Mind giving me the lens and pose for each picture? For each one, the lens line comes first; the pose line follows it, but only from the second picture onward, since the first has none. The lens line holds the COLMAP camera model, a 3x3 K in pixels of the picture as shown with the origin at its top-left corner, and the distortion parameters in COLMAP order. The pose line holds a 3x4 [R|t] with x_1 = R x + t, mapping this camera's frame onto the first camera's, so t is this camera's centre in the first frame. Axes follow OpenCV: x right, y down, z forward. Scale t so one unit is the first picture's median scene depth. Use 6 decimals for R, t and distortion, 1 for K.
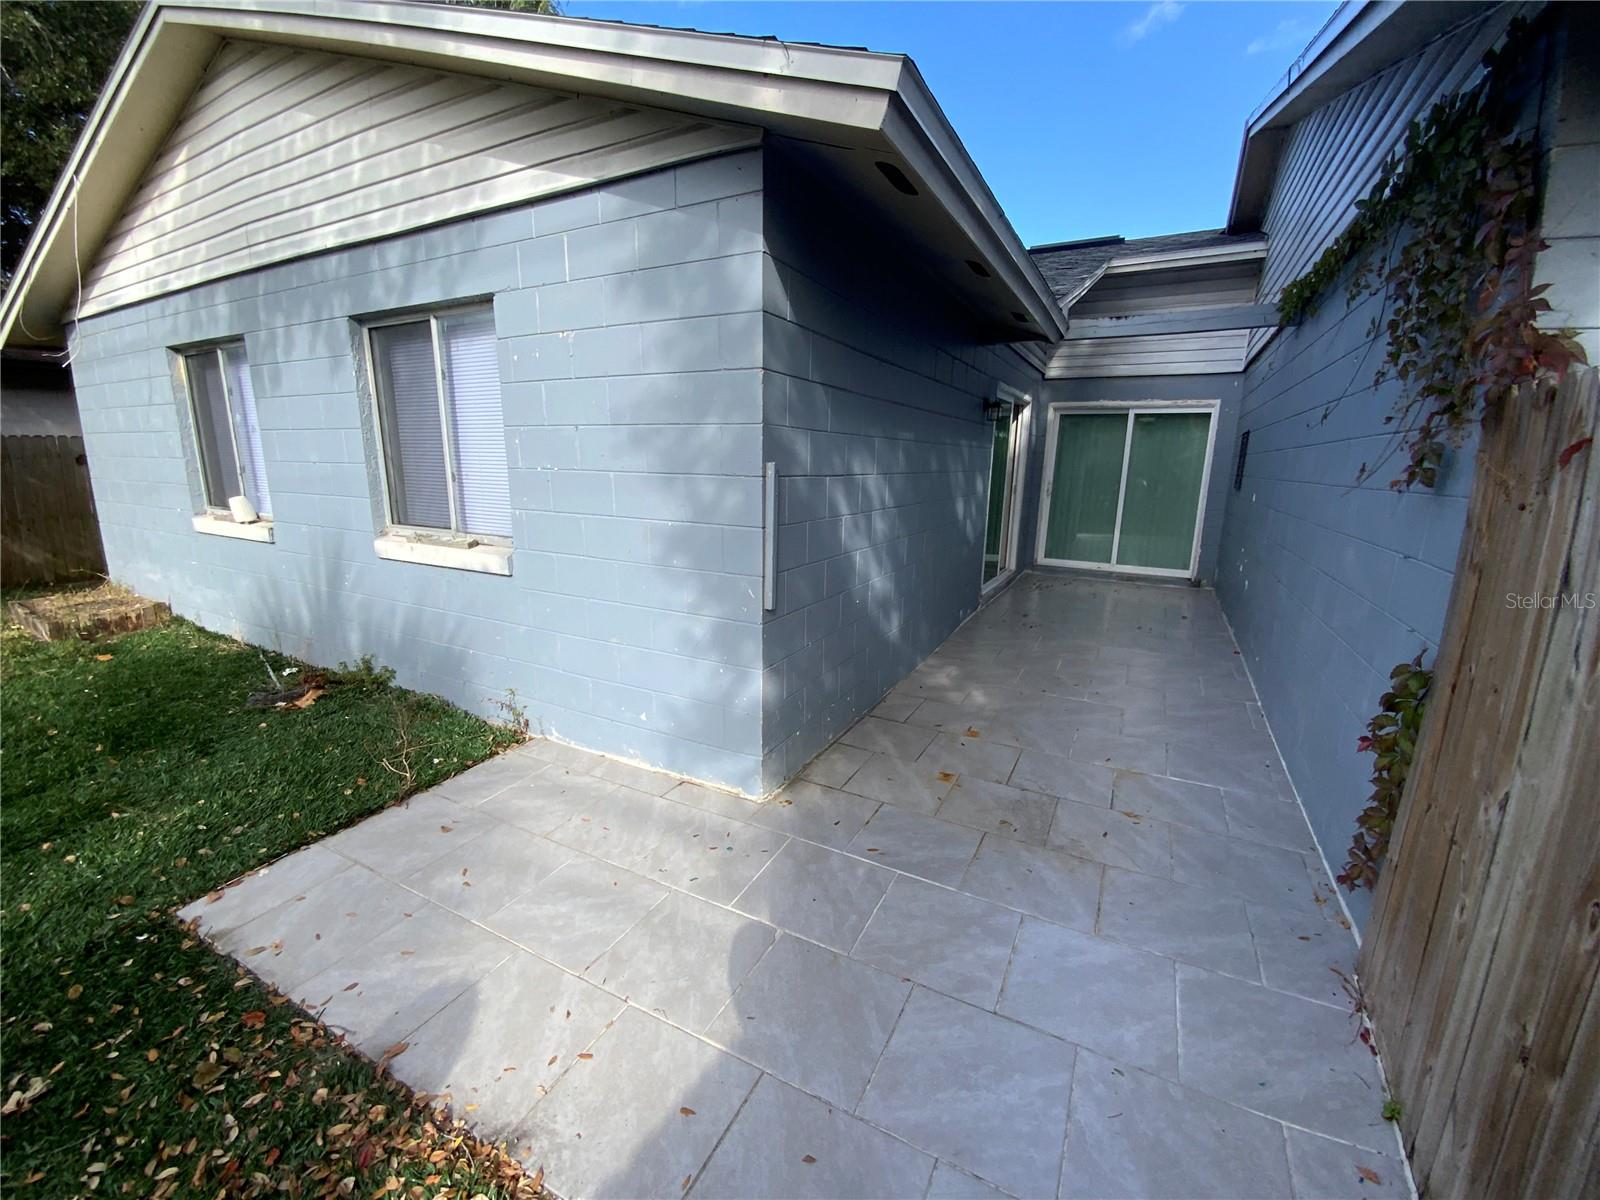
lens RADIAL K [[653.1, 0, 801.8], [0, 653.1, 609.7], [0, 0, 1]] dist [0.008631, -0.013632]
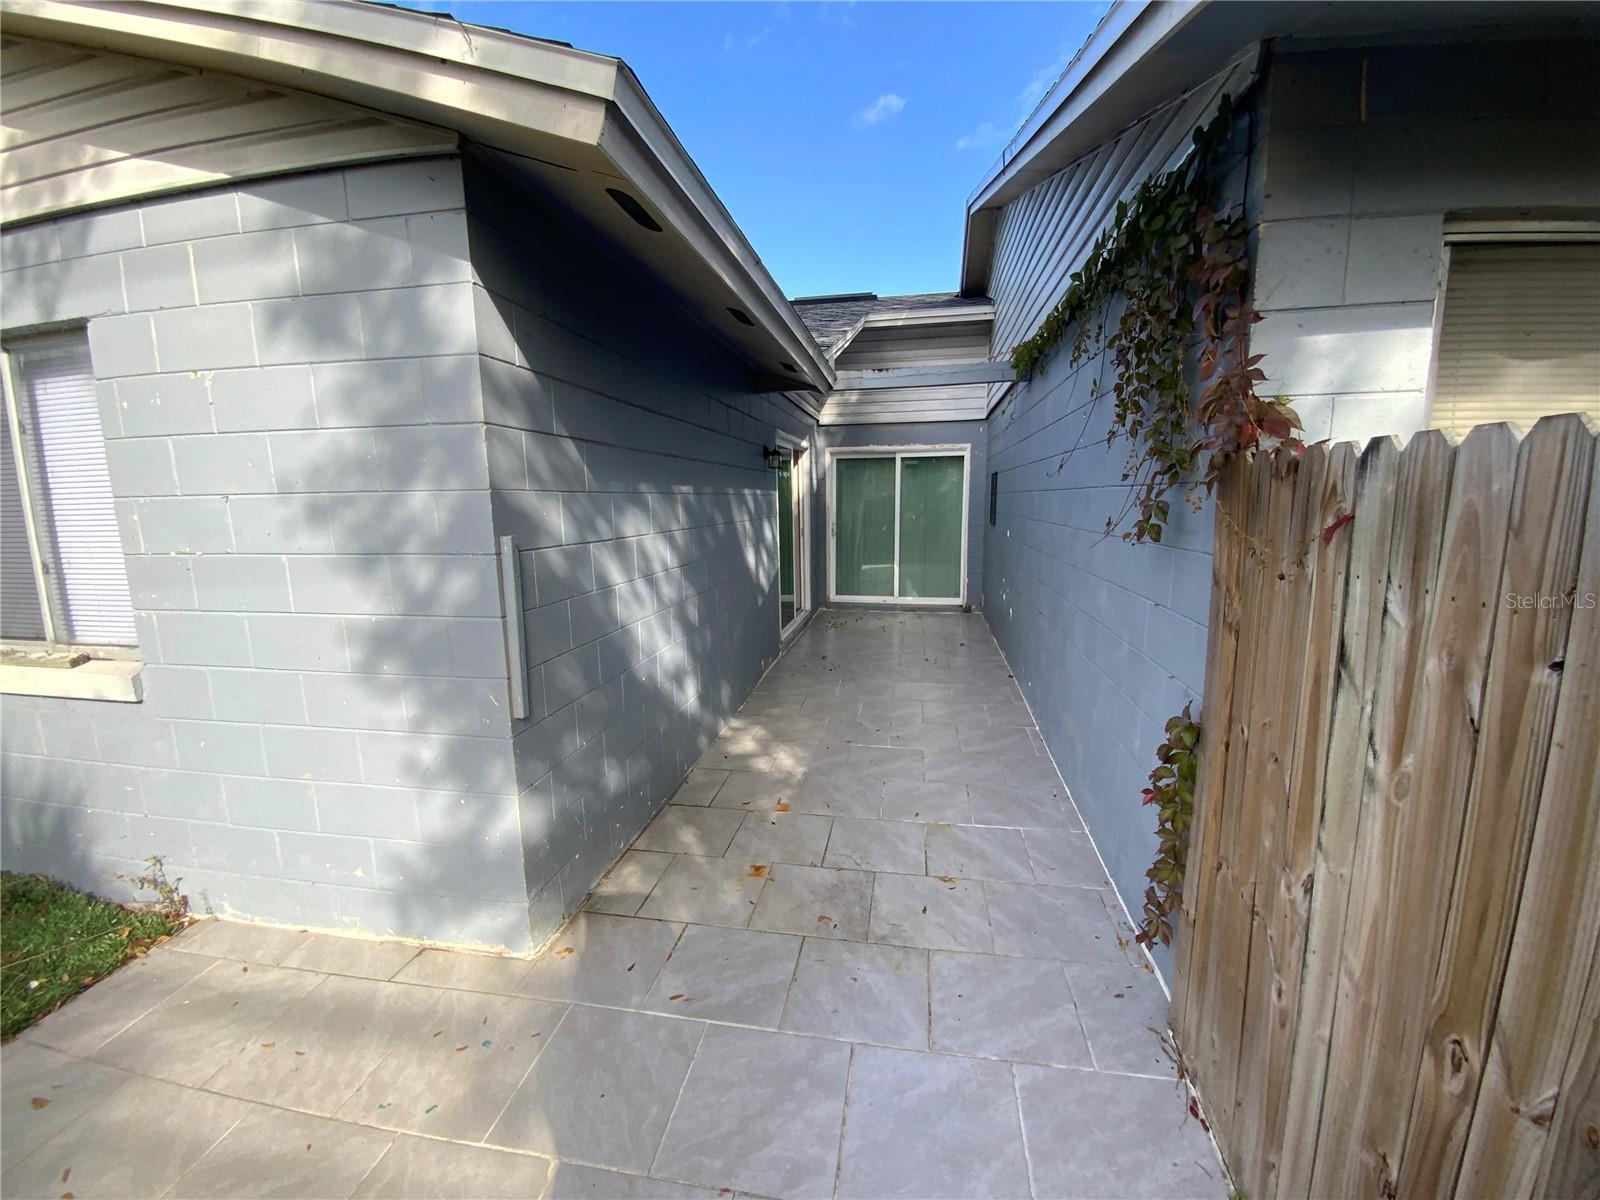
lens RADIAL K [[653.1, 0, 807.5], [0, 653.1, 613.5], [0, 0, 1]] dist [0.008631, -0.013632]
pose [[0.949682, -0.080966, 0.302570, 0.051822], [0.096299, 0.994698, -0.036082, -0.064496], [-0.298045, 0.063403, 0.952444, 0.122353]]
